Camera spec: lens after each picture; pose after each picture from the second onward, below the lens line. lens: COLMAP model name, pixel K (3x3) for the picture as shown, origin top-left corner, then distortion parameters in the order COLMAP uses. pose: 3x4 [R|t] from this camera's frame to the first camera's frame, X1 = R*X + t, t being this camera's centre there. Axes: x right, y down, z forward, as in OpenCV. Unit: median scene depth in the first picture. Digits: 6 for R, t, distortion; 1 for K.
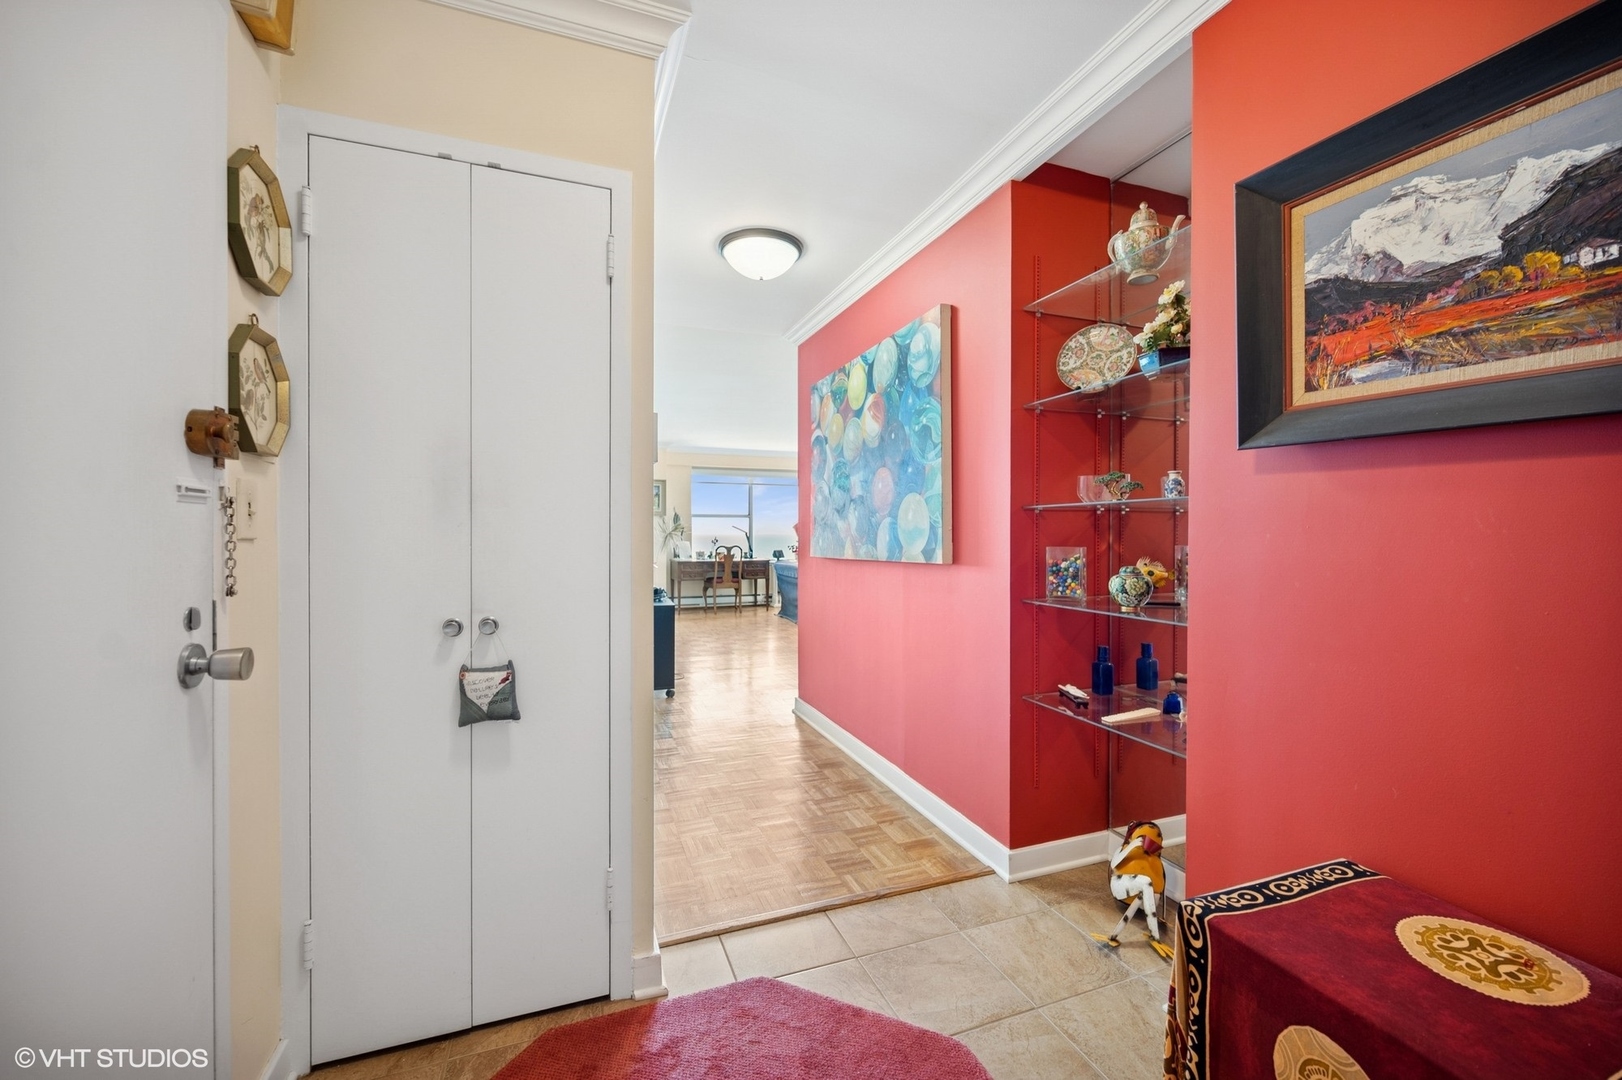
lens RADIAL K [[644.3, 0, 809.8], [0, 644.3, 537.8], [0, 0, 1]] dist [-0.001078, -0.000274]
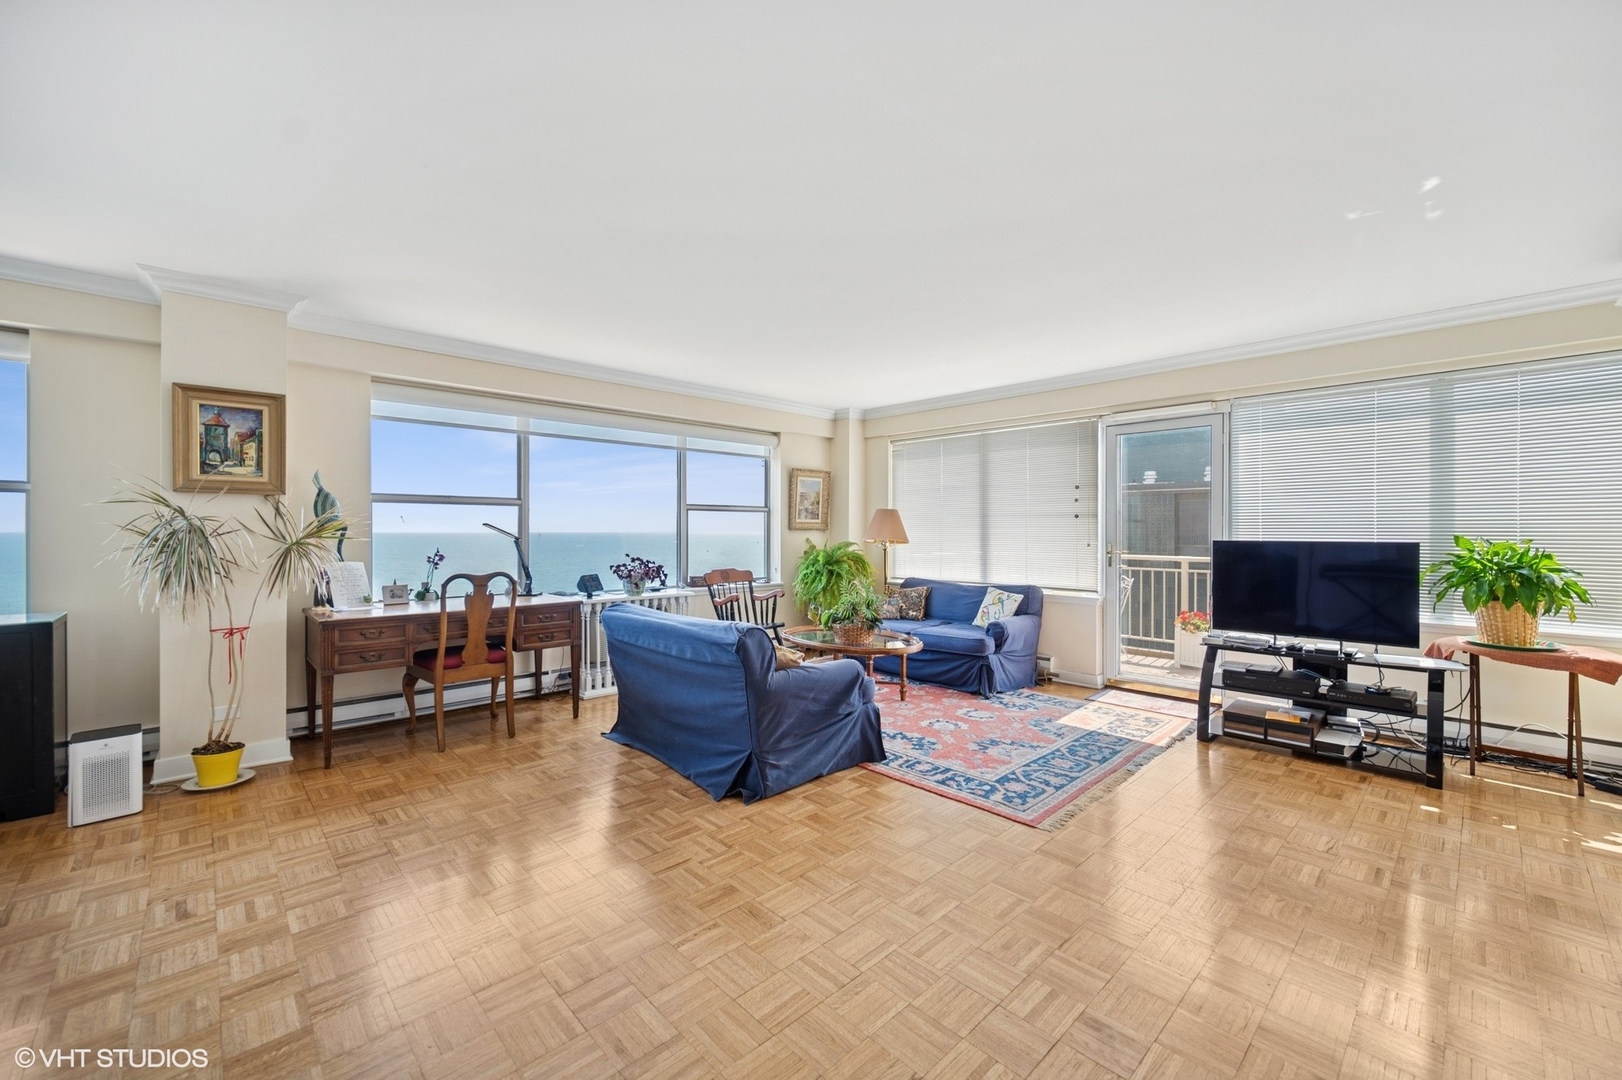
lens RADIAL K [[644.3, 0, 810.7], [0, 644.3, 537.6], [0, 0, 1]] dist [-0.001078, -0.000274]
pose [[0.917100, -0.000929, 0.398656, -0.093929], [-0.003766, 0.999932, 0.010993, -0.014449], [-0.398639, -0.011583, 0.917035, 0.535960]]
